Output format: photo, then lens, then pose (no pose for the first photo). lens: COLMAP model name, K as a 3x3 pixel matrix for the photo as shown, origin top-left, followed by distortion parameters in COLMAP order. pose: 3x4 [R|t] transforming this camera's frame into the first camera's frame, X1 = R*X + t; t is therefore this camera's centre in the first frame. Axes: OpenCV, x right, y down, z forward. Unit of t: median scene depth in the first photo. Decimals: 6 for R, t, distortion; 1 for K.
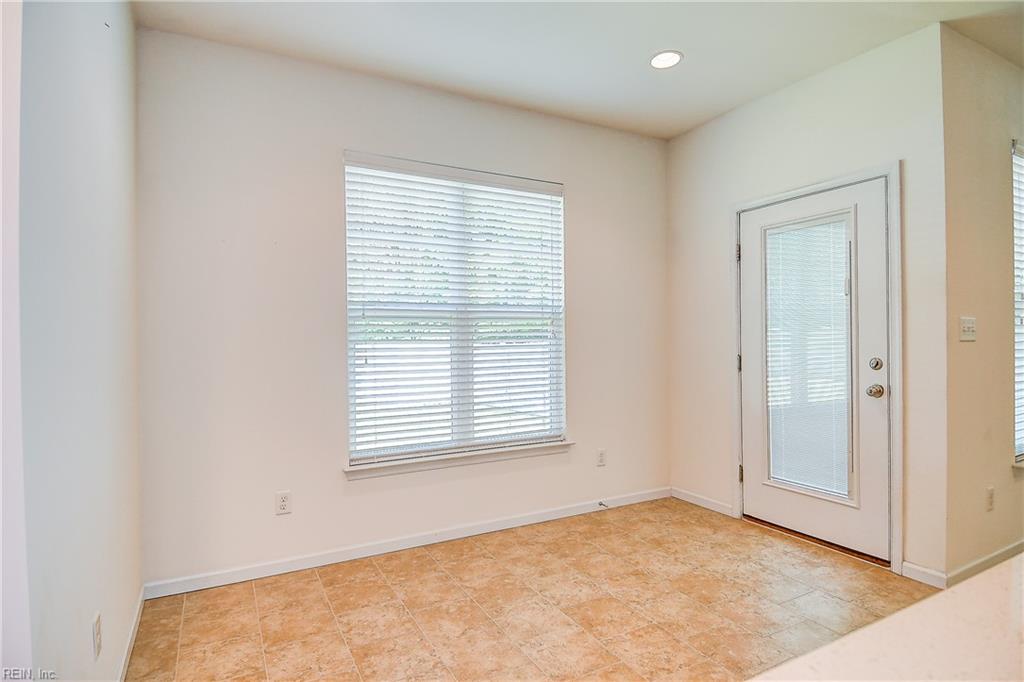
lens RADIAL K [[543.6, 0, 510.1], [0, 543.6, 336.8], [0, 0, 1]] dist [0.027825, -0.029149]
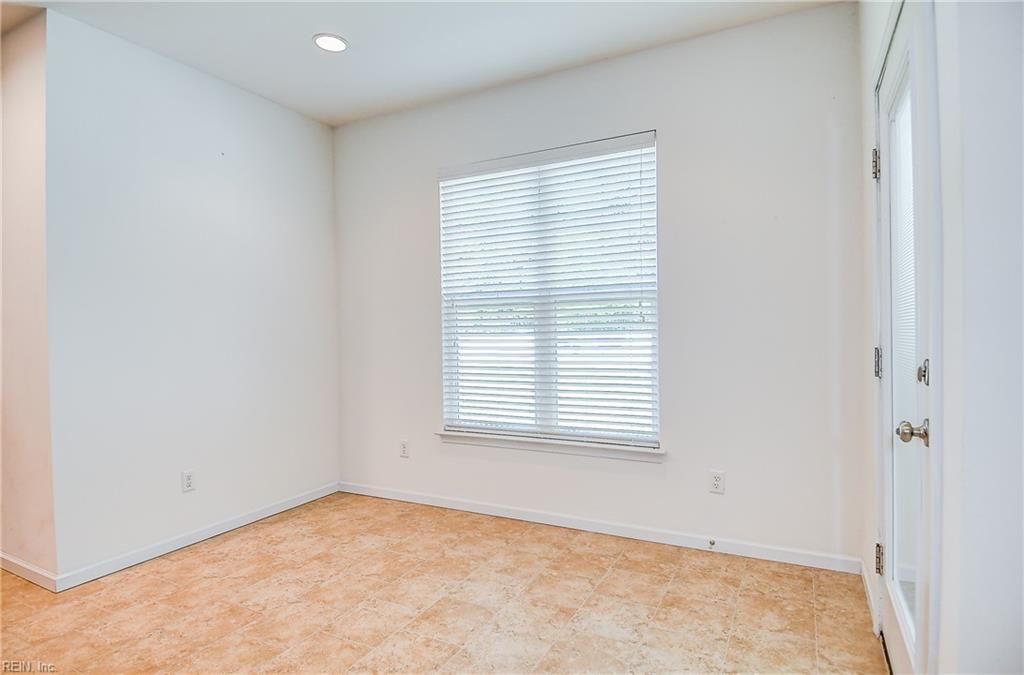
lens RADIAL K [[547.7, 0, 502.0], [0, 547.7, 332.1], [0, 0, 1]] dist [0.018269, -0.024758]
pose [[0.567250, 0.006472, -0.823520, 0.753983], [0.014628, 0.999732, 0.017933, -0.001328], [0.823415, -0.022219, 0.567004, 0.409466]]
